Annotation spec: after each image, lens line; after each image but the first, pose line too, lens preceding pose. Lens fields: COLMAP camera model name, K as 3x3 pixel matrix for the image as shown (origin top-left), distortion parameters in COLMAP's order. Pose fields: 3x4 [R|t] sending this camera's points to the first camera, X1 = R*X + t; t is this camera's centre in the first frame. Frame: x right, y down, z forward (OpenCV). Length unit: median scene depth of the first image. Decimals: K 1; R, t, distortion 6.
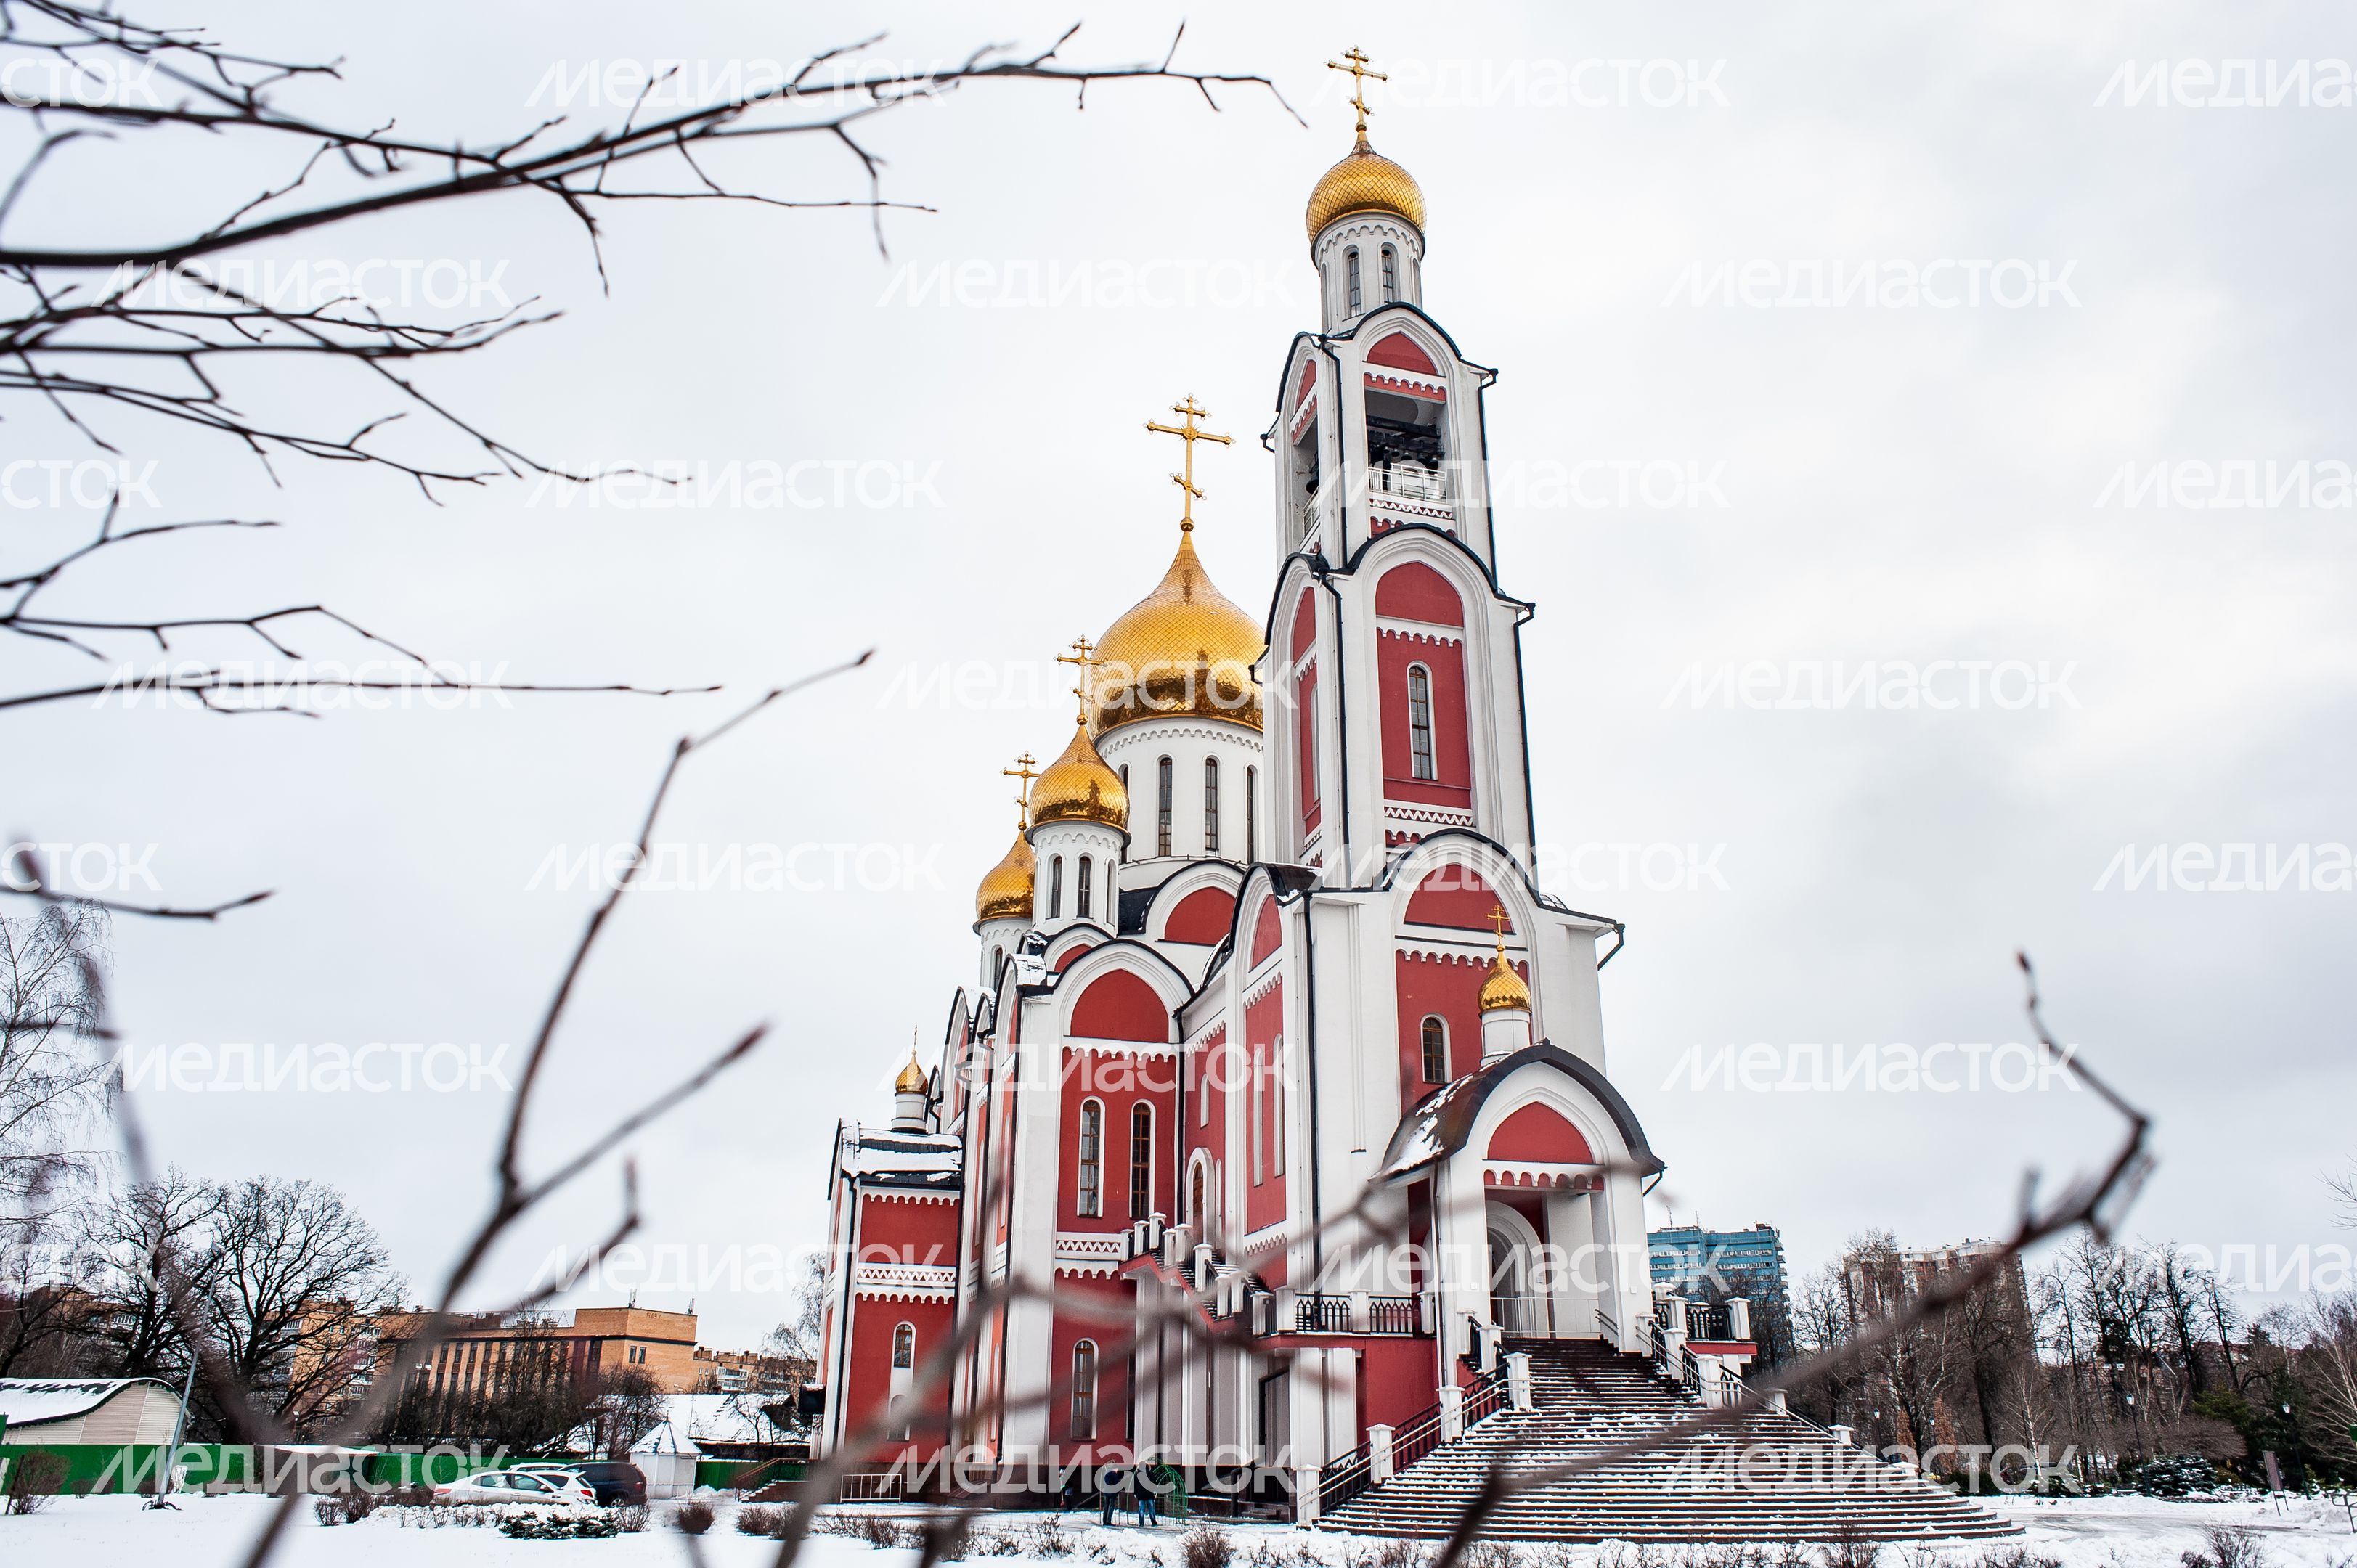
lens RADIAL K [[1553.7, 0, 1243.6], [0, 1553.7, 783.0], [0, 0, 1]] dist [-0.089471, 0.086083]
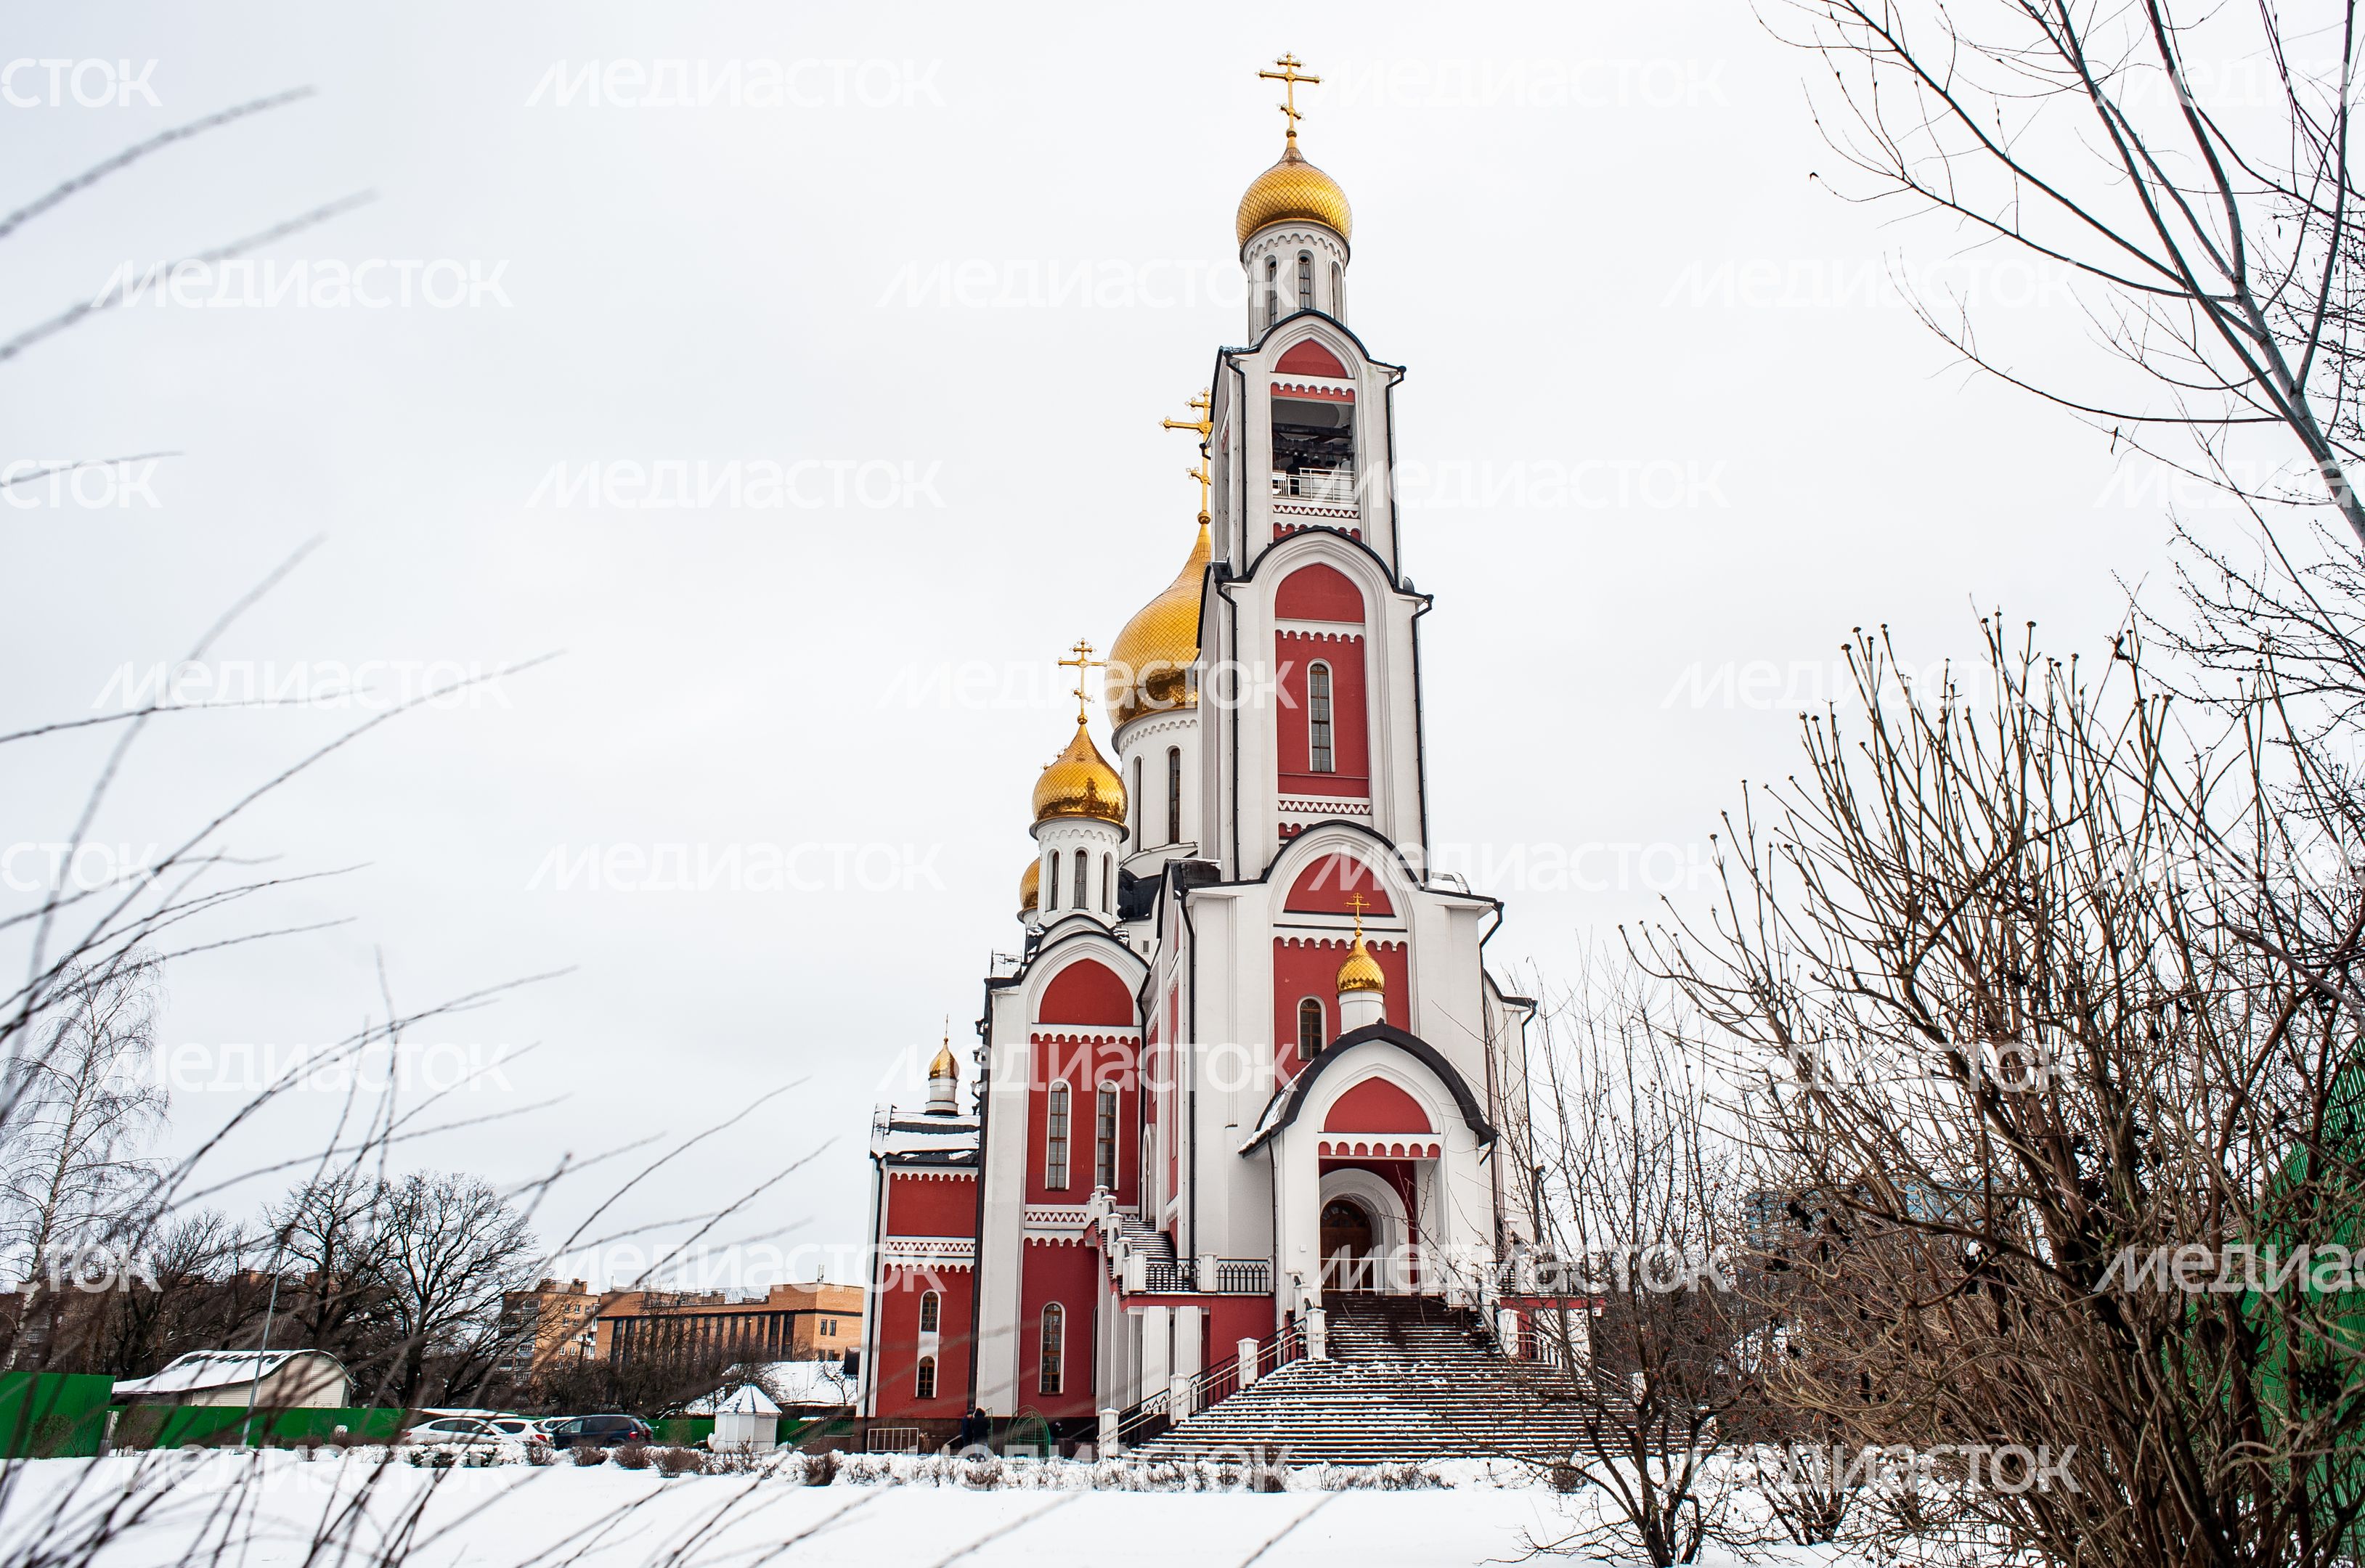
lens RADIAL K [[1576.8, 0, 1255.9], [0, 1576.8, 782.3], [0, 0, 1]] dist [-0.091239, 0.105946]
pose [[0.991548, -0.054543, -0.117722, 0.178585], [0.057453, 0.998117, 0.021463, -0.019034], [0.116329, -0.028045, 0.992815, -0.064168]]
